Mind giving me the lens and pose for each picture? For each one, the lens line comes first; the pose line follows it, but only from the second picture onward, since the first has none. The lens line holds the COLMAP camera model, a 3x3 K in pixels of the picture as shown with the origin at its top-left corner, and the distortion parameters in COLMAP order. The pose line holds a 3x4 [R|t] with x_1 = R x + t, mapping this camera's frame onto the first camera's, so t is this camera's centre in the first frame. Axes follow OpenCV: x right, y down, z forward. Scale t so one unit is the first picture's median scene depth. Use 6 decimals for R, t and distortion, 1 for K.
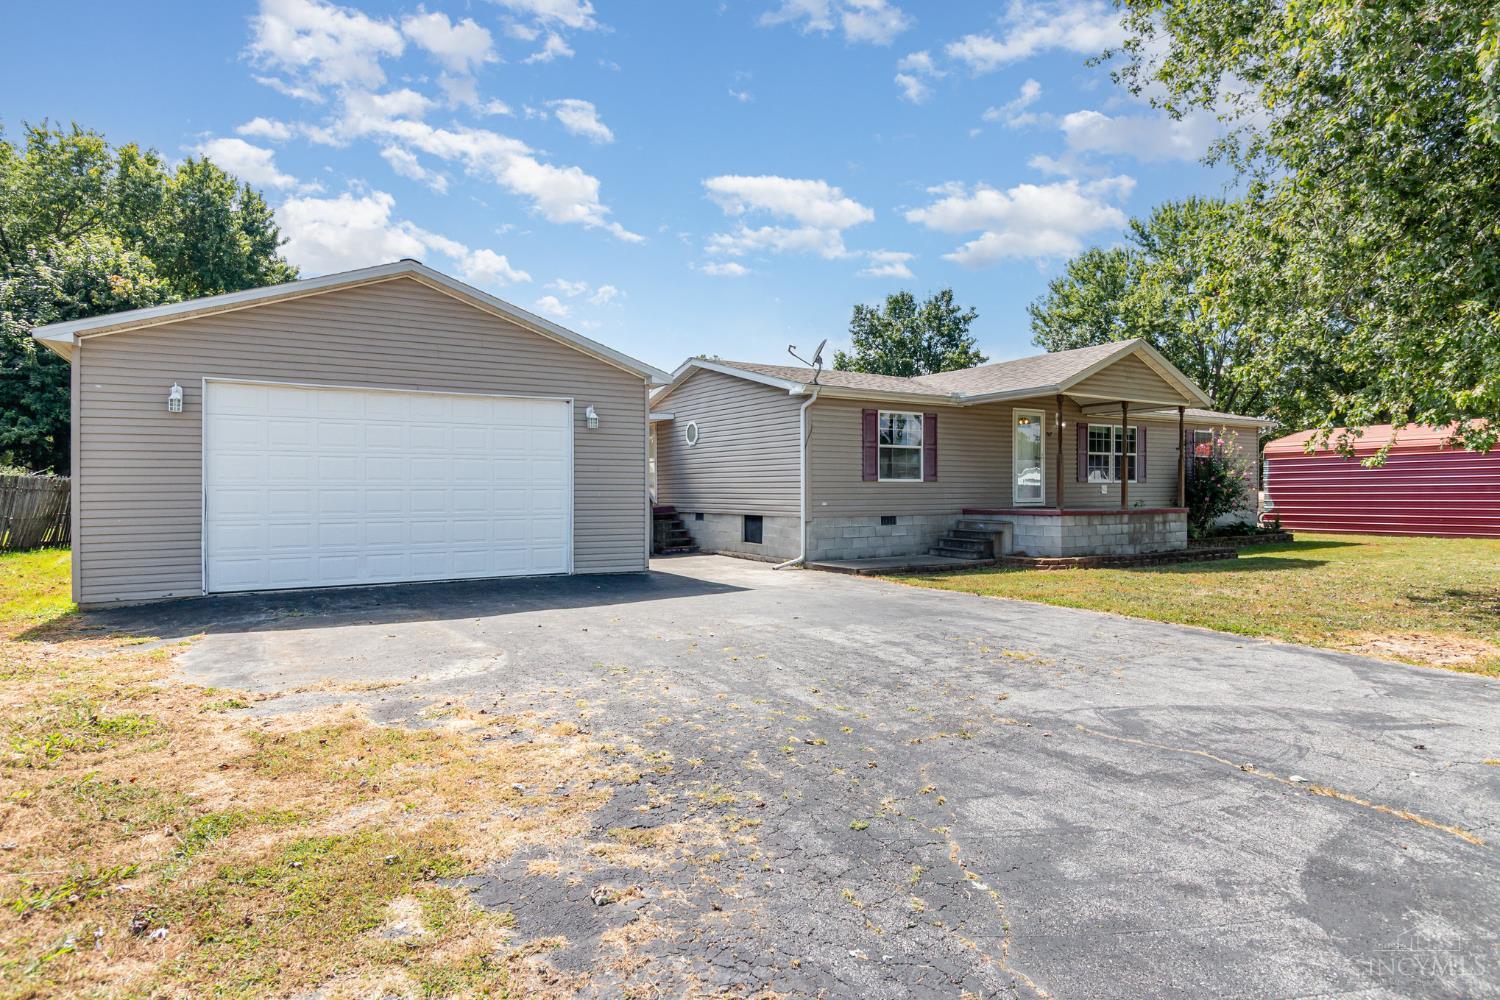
lens RADIAL K [[838.4, 0, 748.4], [0, 838.4, 496.9], [0, 0, 1]] dist [0.001086, 0.000098]
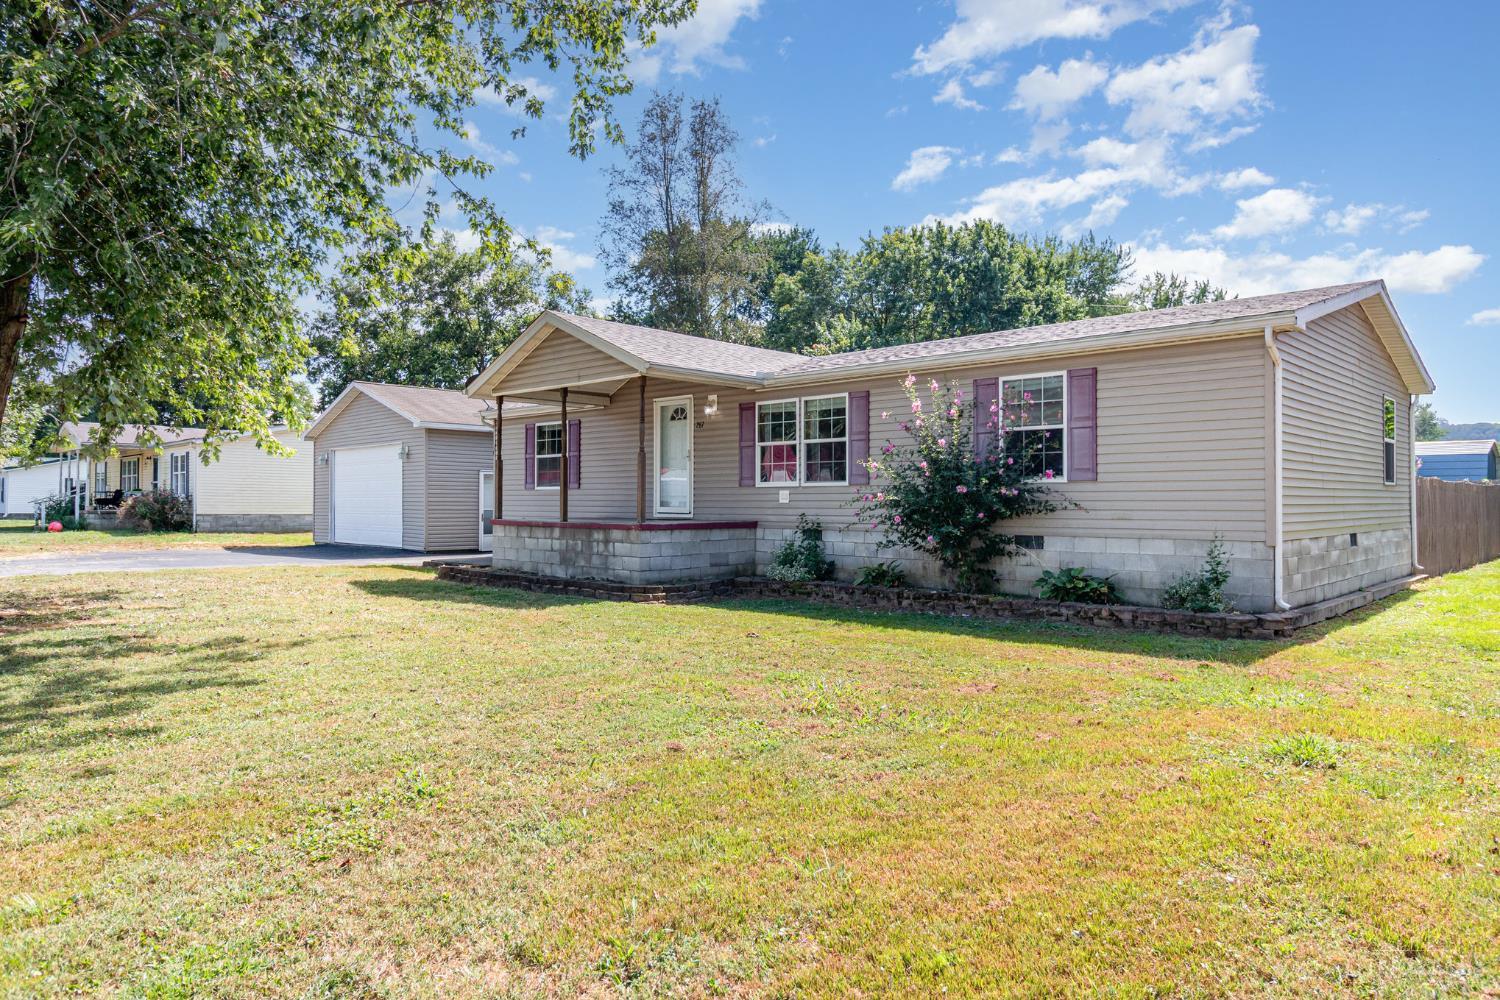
lens RADIAL K [[971.3, 0, 749.3], [0, 971.3, 497.8], [0, 0, 1]] dist [-0.001260, -0.000022]
pose [[0.244314, 0.002431, -0.969693, 1.363410], [-0.005865, 0.999982, 0.001029, -0.009860], [0.969679, 0.005436, 0.244324, 0.916140]]
